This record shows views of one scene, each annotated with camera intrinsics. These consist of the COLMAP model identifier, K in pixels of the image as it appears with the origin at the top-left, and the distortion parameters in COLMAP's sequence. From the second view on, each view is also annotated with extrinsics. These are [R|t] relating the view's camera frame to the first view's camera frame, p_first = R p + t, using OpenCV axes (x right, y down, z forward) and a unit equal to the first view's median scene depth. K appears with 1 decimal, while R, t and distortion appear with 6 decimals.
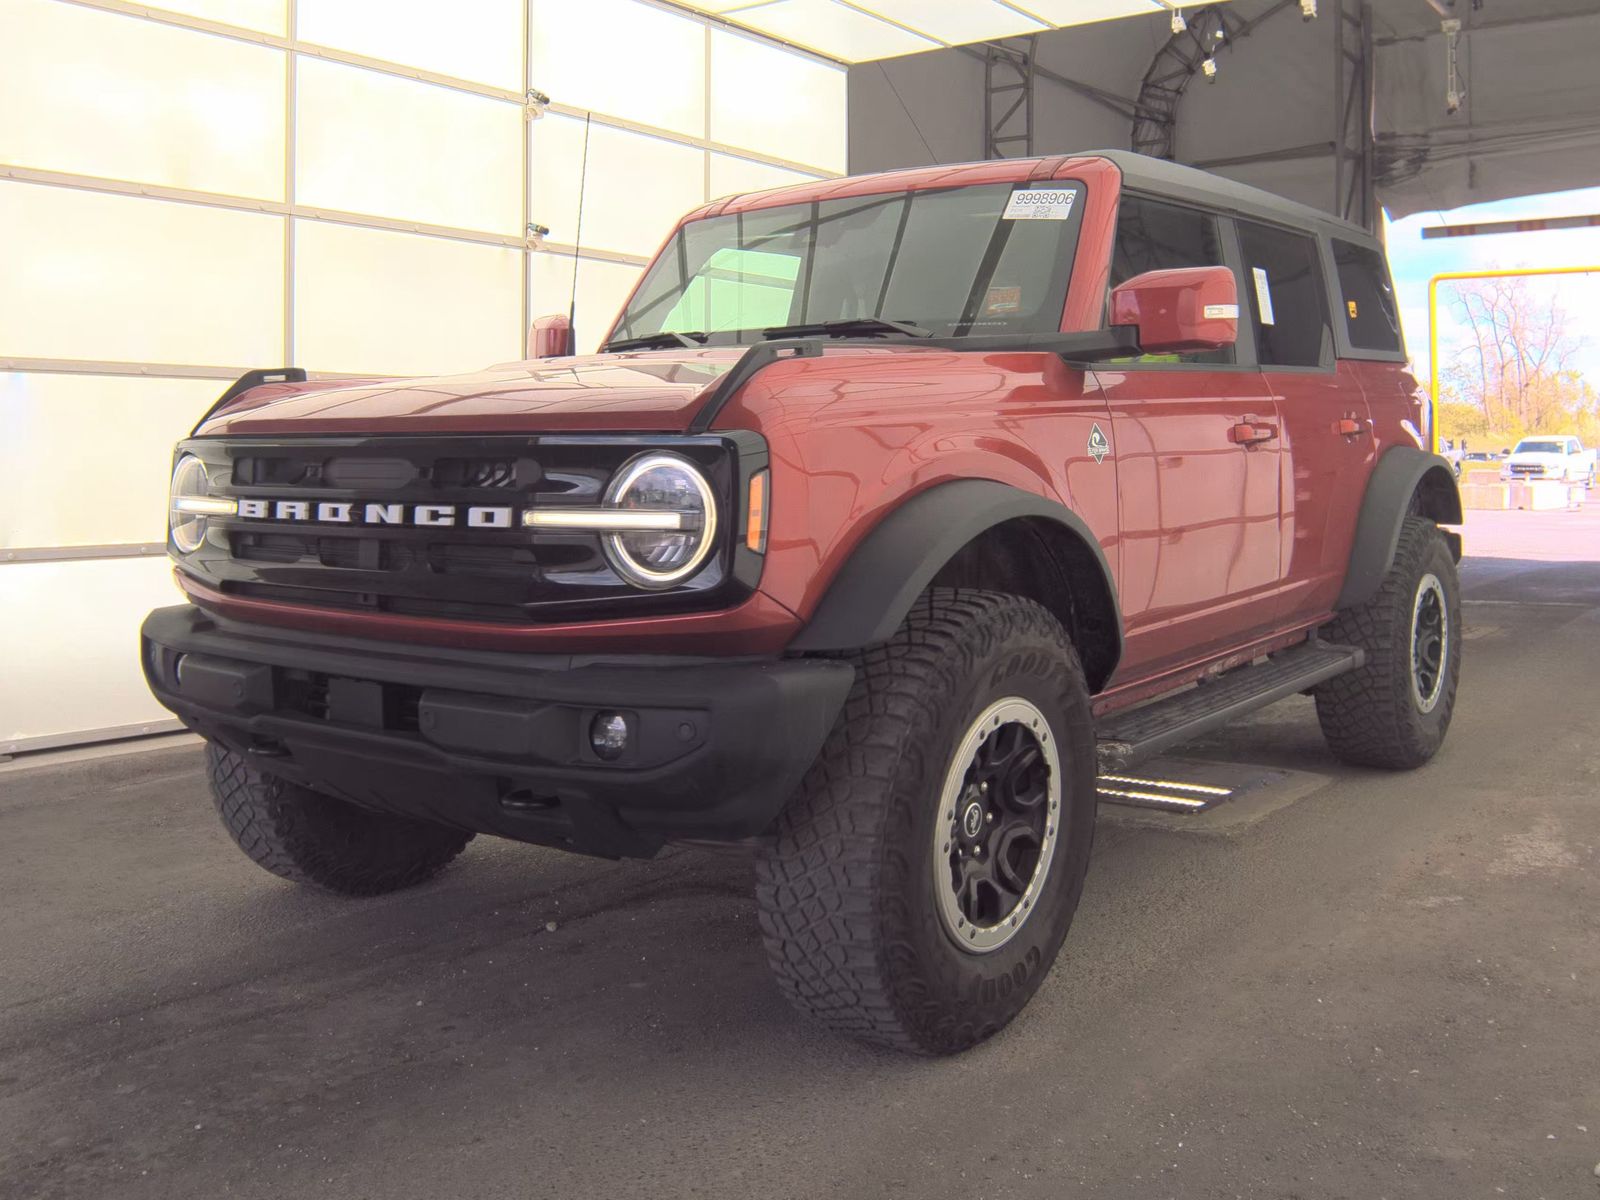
lens RADIAL K [[1589.2, 0, 850.0], [0, 1589.2, 597.8], [0, 0, 1]] dist [-0.069732, -0.007782]
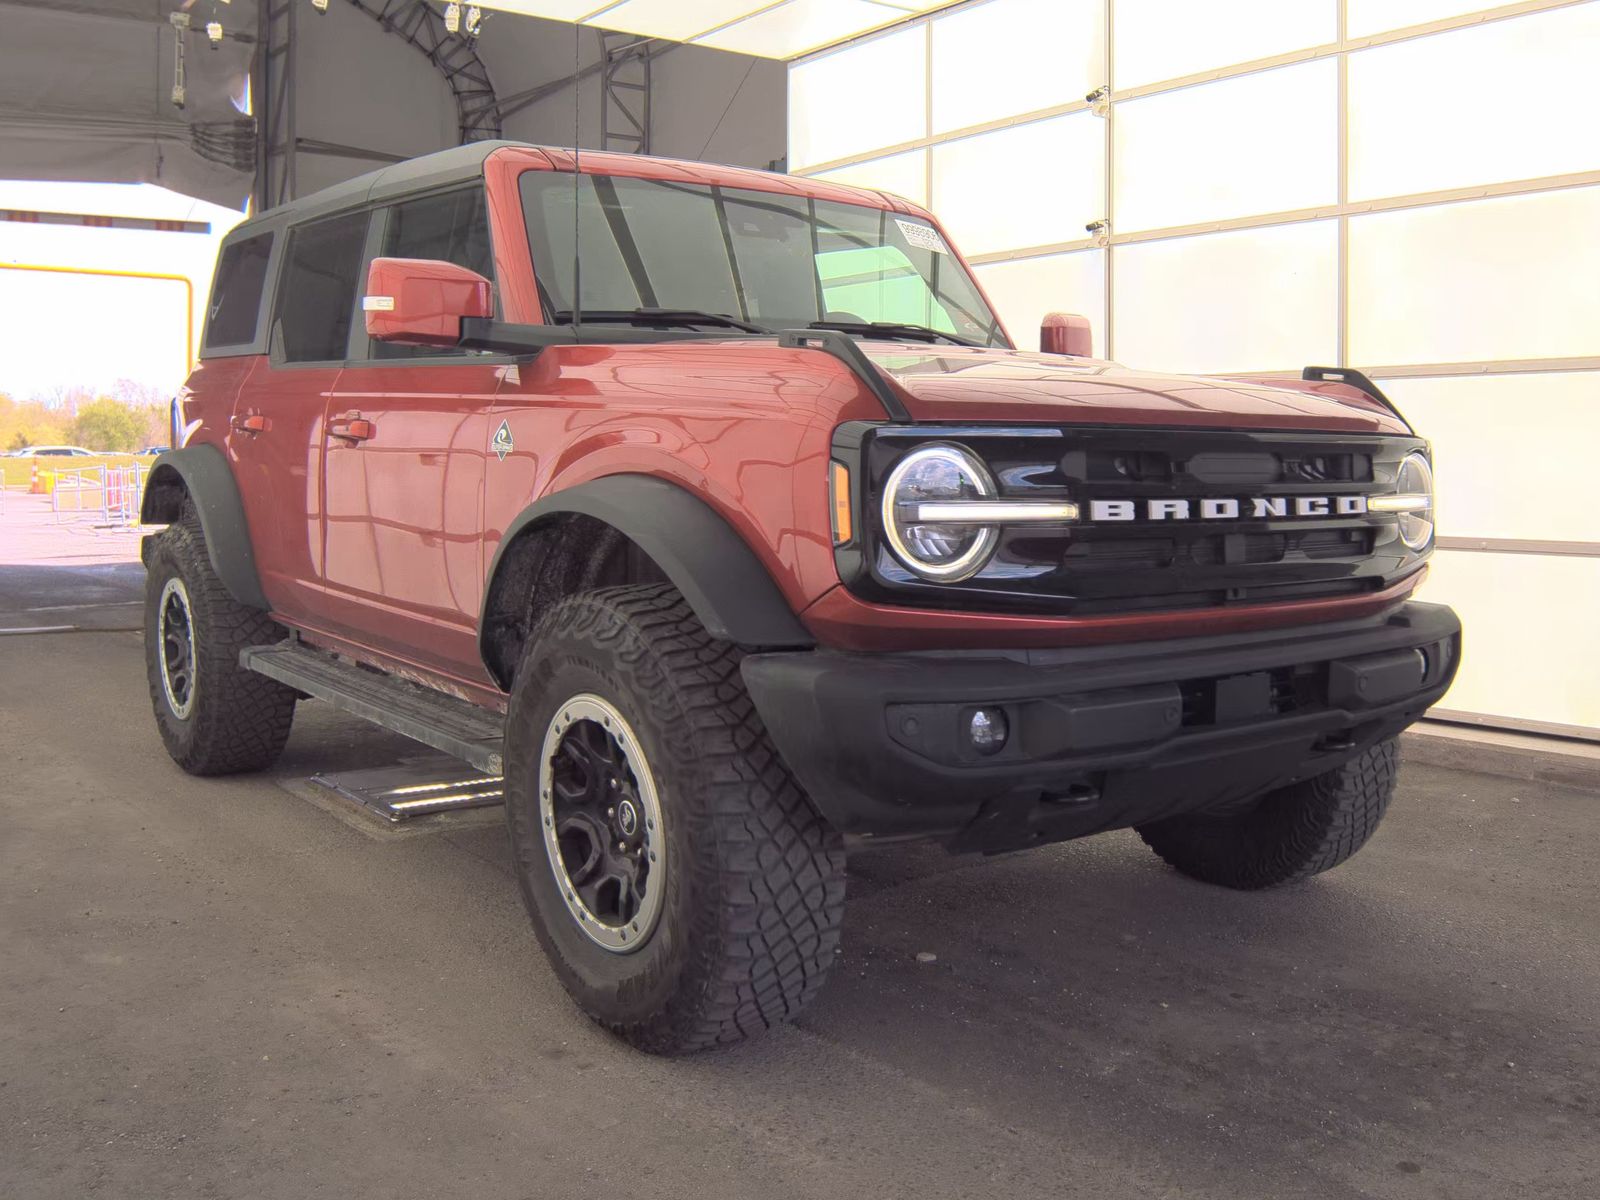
lens RADIAL K [[1589.2, 0, 850.0], [0, 1589.2, 597.8], [0, 0, 1]] dist [-0.069732, -0.007782]
pose [[0.257391, -0.084810, 0.962578, -1.341502], [0.083586, 0.994361, 0.065260, -0.083042], [-0.962686, 0.063661, 0.263028, 0.975767]]
